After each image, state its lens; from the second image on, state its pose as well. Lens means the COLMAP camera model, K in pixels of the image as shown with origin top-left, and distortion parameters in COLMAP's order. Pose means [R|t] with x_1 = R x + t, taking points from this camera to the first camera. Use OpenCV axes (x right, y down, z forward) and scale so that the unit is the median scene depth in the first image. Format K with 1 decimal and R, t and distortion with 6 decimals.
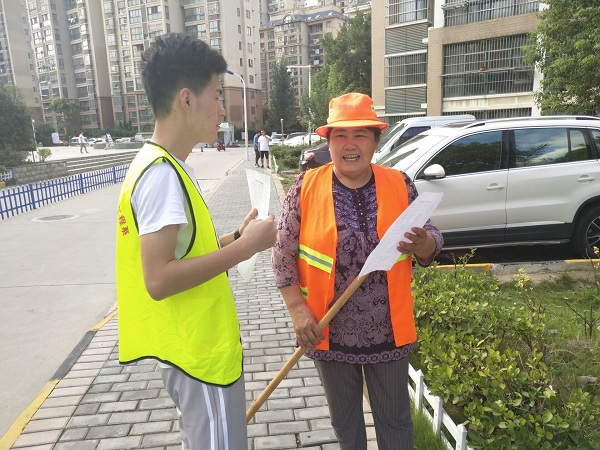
lens RADIAL K [[442.8, 0, 299.2], [0, 442.8, 225.9], [0, 0, 1]] dist [-0.003006, 0.001253]
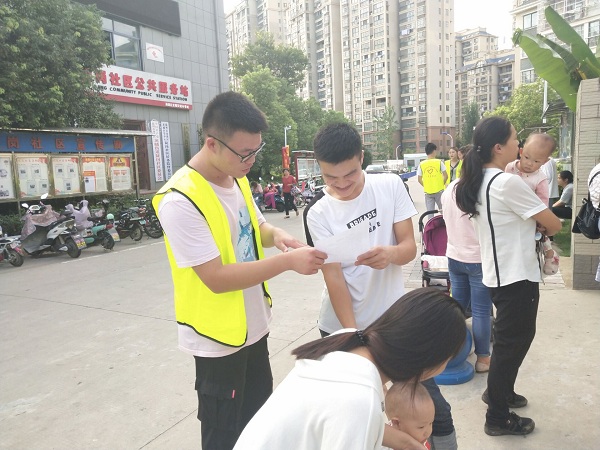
lens RADIAL K [[442.8, 0, 299.4], [0, 442.8, 222.7], [0, 0, 1]] dist [-0.003006, 0.001253]
pose [[0.917464, 0.034536, -0.396316, 0.015442], [-0.061598, 0.996543, -0.055756, 0.056975], [0.393020, 0.075566, 0.916420, -0.257792]]
